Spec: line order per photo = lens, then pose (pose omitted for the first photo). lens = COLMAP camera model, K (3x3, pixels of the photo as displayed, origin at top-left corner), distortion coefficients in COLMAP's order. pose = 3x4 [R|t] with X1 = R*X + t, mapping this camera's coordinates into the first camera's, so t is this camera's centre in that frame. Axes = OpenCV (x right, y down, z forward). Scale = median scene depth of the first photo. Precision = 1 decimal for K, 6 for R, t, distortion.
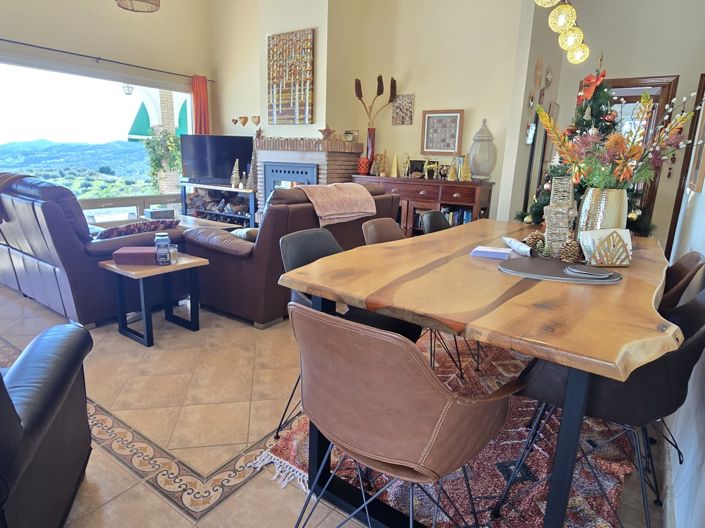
lens RADIAL K [[413.4, 0, 351.9], [0, 413.4, 254.7], [0, 0, 1]] dist [-0.001837, -0.000430]
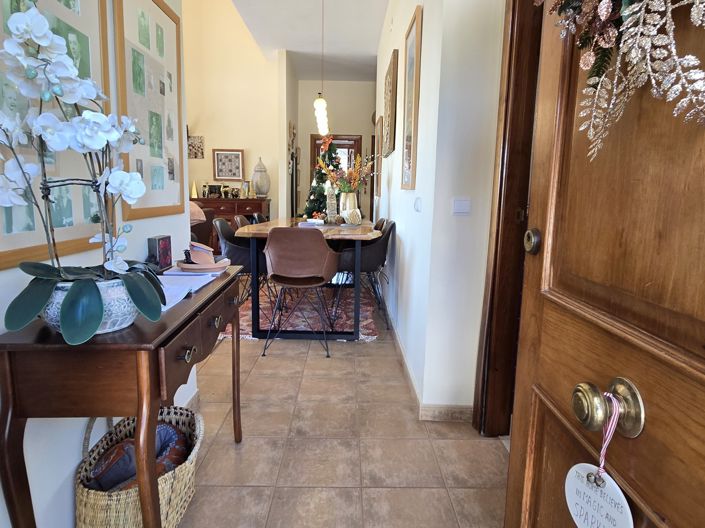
lens RADIAL K [[413.4, 0, 351.9], [0, 413.4, 254.7], [0, 0, 1]] dist [-0.001837, -0.000430]
pose [[0.807292, -0.101656, 0.581331, -0.273577], [0.141053, 0.989739, -0.022806, 0.086882], [-0.573048, 0.100409, 0.813347, -0.316324]]
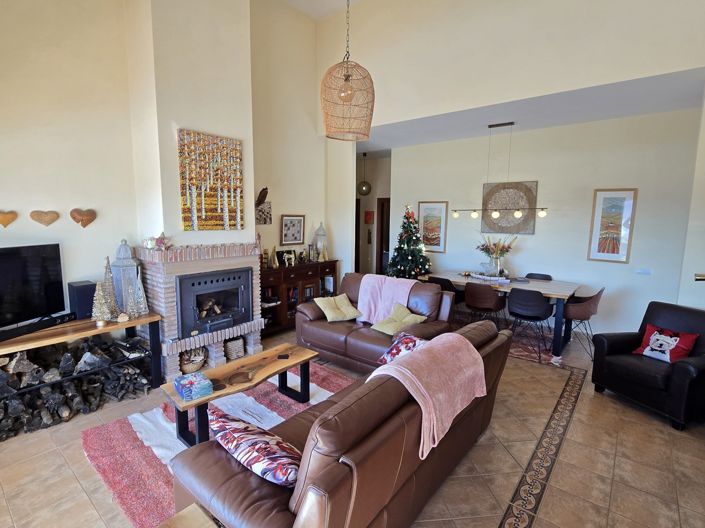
lens RADIAL K [[357.8, 0, 354.1], [0, 357.8, 248.4], [0, 0, 1]] dist [0.002635, 0.000245]
pose [[0.094734, -0.123857, 0.987768, -0.938473], [0.222588, 0.969745, 0.100250, -0.299005], [-0.970299, 0.210368, 0.119437, 0.642068]]
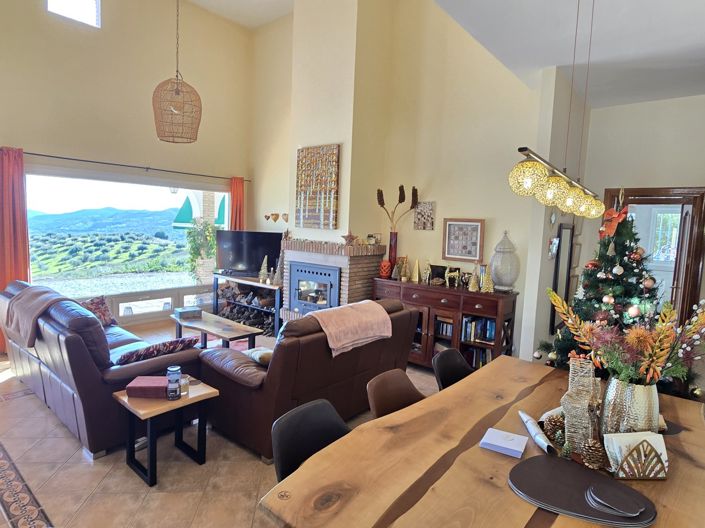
lens RADIAL K [[401.3, 0, 347.8], [0, 401.3, 260.3], [0, 0, 1]] dist [-0.002468, -0.000764]
pose [[0.995701, 0.011782, -0.091875, 0.027555], [-0.024536, 0.989996, -0.138944, -0.099984], [0.089319, 0.140601, 0.986029, 0.017756]]
